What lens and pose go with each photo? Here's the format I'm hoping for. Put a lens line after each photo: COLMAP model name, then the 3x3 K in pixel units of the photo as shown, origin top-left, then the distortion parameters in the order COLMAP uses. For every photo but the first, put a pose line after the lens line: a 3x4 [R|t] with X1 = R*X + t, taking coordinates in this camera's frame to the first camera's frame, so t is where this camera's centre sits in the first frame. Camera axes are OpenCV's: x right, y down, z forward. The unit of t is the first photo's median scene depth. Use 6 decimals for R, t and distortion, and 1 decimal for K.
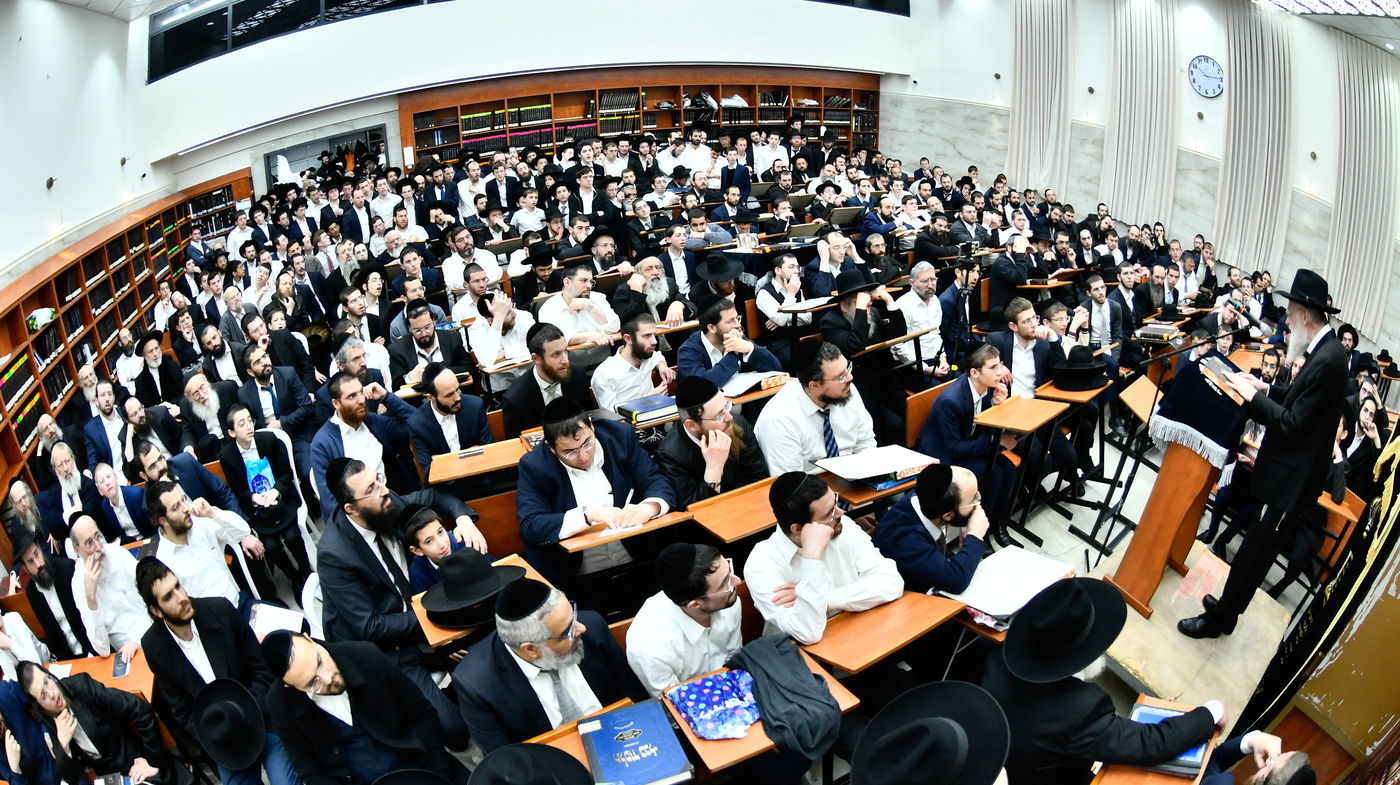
lens RADIAL K [[744.8, 0, 699.4], [0, 744.8, 421.6], [0, 0, 1]] dist [-0.257499, 0.056453]
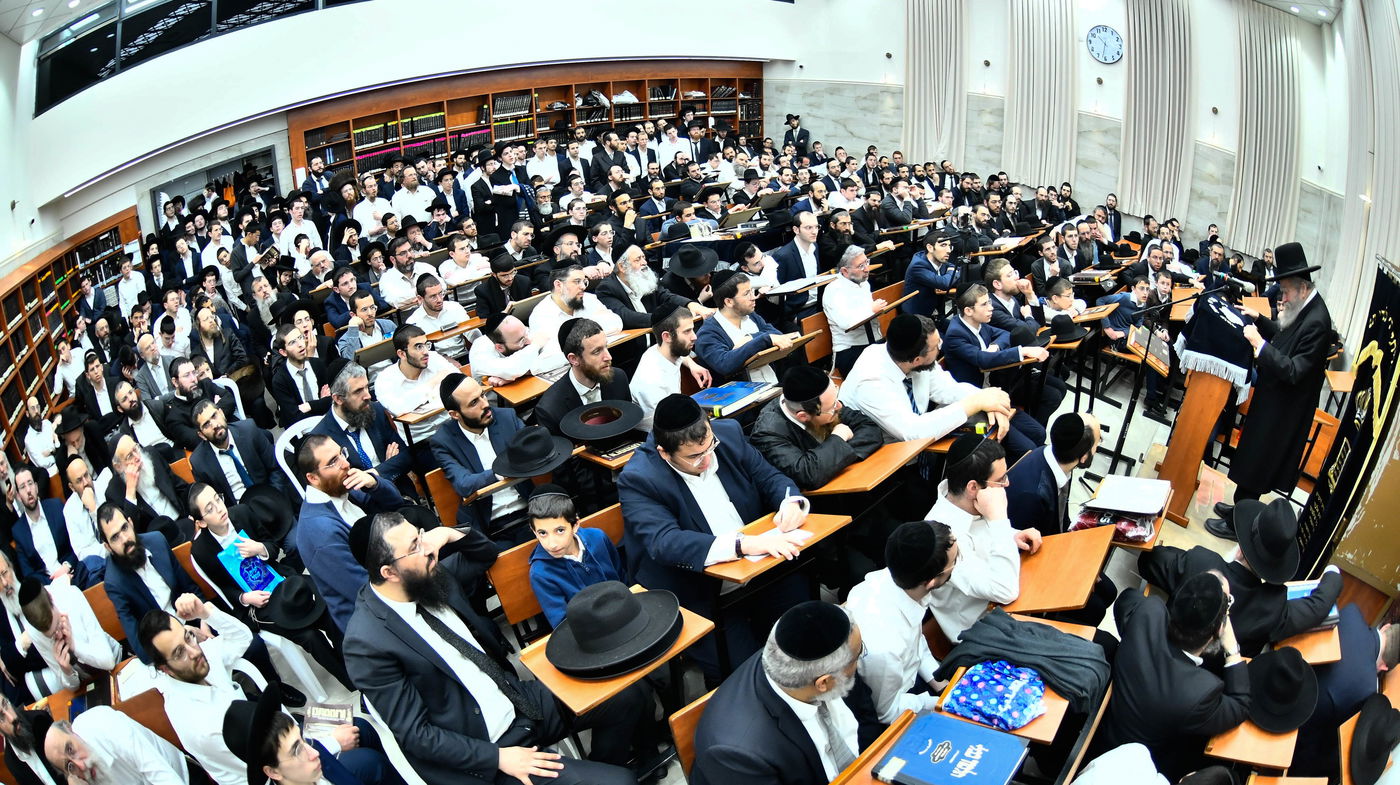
lens RADIAL K [[744.8, 0, 699.4], [0, 744.8, 421.6], [0, 0, 1]] dist [-0.257499, 0.056453]
pose [[0.966487, -0.134137, 0.218882, -0.137841], [0.134521, 0.990823, 0.013217, -0.008727], [-0.218646, 0.016671, 0.975662, 0.037991]]
